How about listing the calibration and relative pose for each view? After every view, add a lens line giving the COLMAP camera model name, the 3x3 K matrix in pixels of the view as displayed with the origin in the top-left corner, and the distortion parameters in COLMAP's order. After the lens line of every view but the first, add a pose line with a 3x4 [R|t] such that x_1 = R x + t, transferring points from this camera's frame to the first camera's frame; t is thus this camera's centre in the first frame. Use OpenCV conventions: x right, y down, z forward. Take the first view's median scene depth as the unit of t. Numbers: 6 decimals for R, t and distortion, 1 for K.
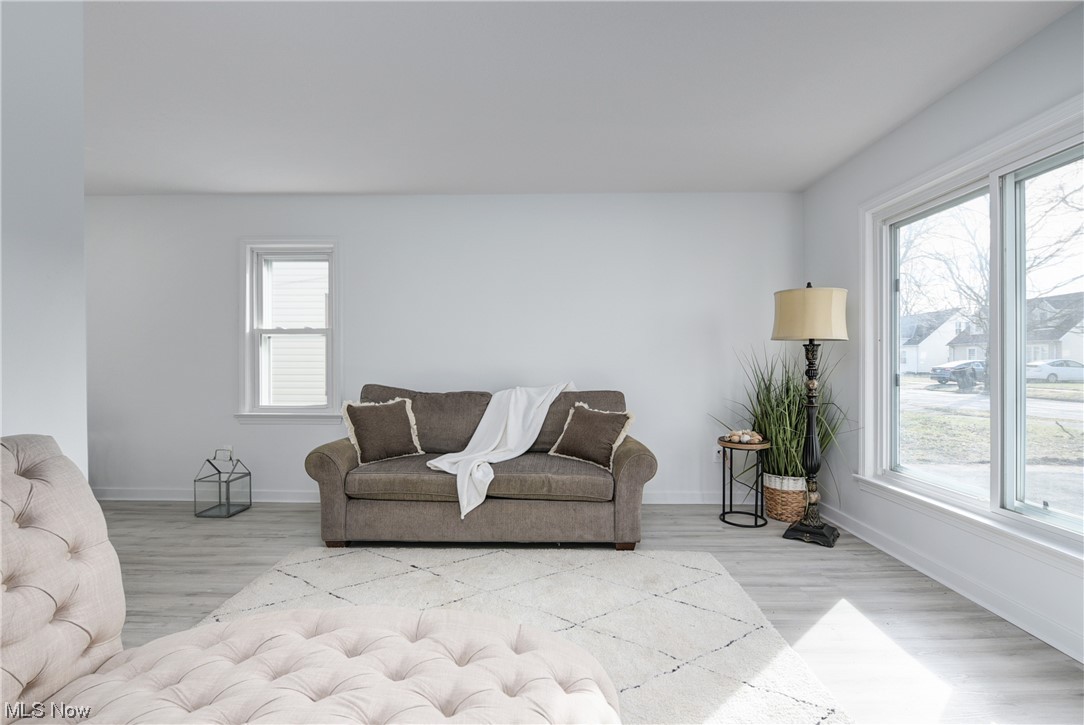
lens RADIAL K [[521.7, 0, 540.2], [0, 521.7, 365.9], [0, 0, 1]] dist [-0.000730, 0.000060]
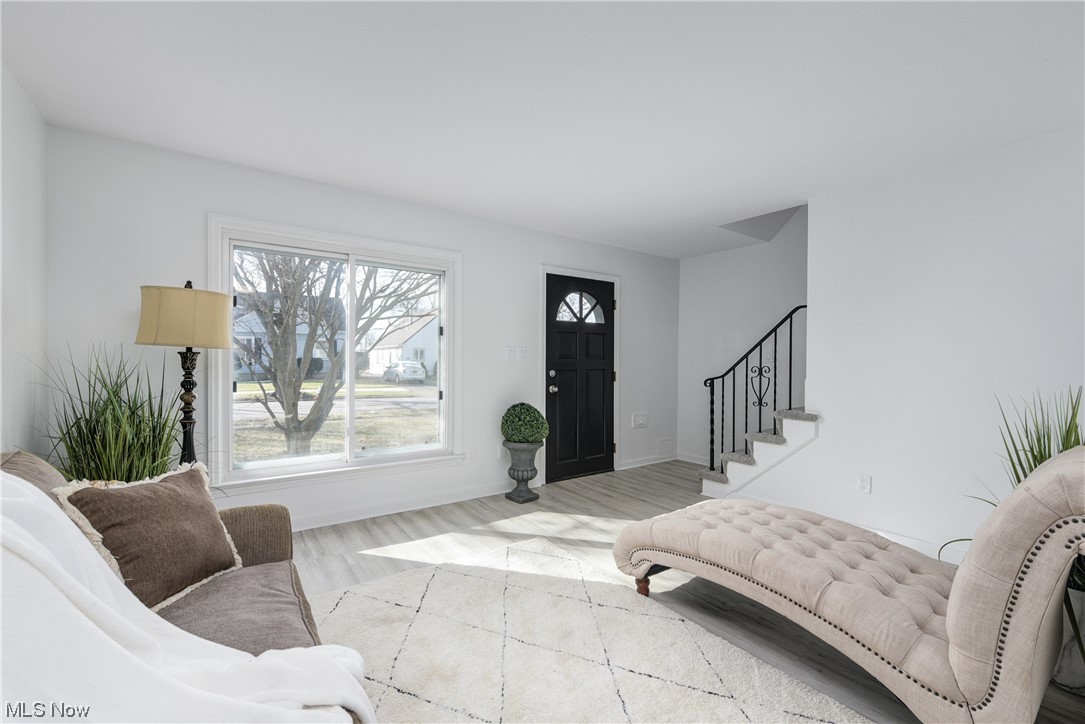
lens RADIAL K [[447.1, 0, 543.8], [0, 447.1, 362.6], [0, 0, 1]] dist [-0.000437, -0.003107]
pose [[-0.593895, -0.000228, 0.804542, -0.547852], [0.004814, 0.999981, 0.003837, -0.029955], [-0.804528, 0.006152, -0.593883, 1.200624]]
